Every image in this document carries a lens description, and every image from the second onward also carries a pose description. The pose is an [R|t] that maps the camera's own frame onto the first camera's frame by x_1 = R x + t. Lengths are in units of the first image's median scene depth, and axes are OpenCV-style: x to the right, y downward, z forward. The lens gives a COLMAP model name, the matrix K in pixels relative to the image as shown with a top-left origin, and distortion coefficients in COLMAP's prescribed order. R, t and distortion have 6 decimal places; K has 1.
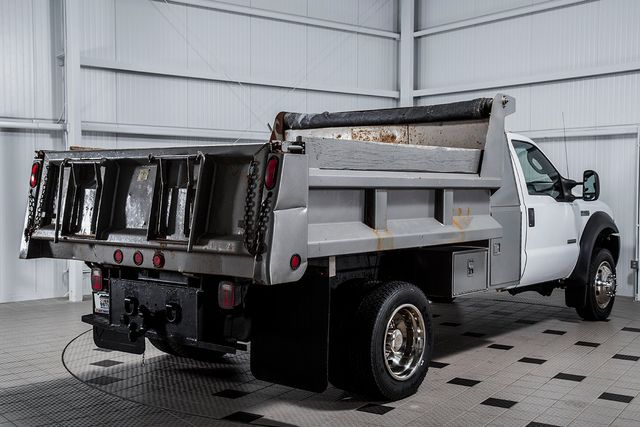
lens RADIAL K [[781.8, 0, 319.7], [0, 781.8, 208.7], [0, 0, 1]] dist [0.076892, 0.000000]
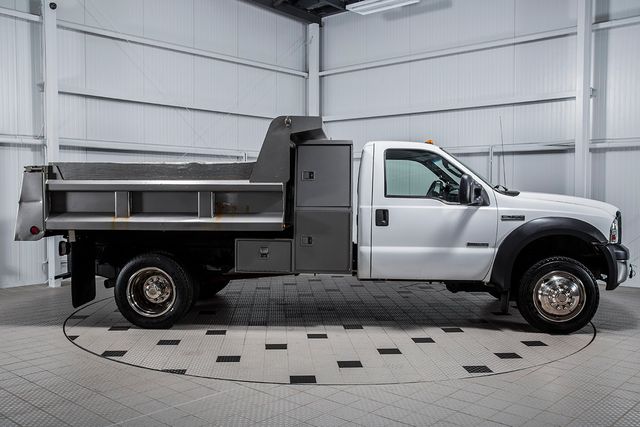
lens RADIAL K [[607.2, 0, 294.3], [0, 607.2, 209.6], [0, 0, 1]] dist [-0.008708, 0.000000]
pose [[0.984626, -0.007054, 0.174531, -0.106416], [0.007119, 0.999975, 0.000254, 0.001574], [-0.174528, 0.000993, 0.984652, 0.023983]]
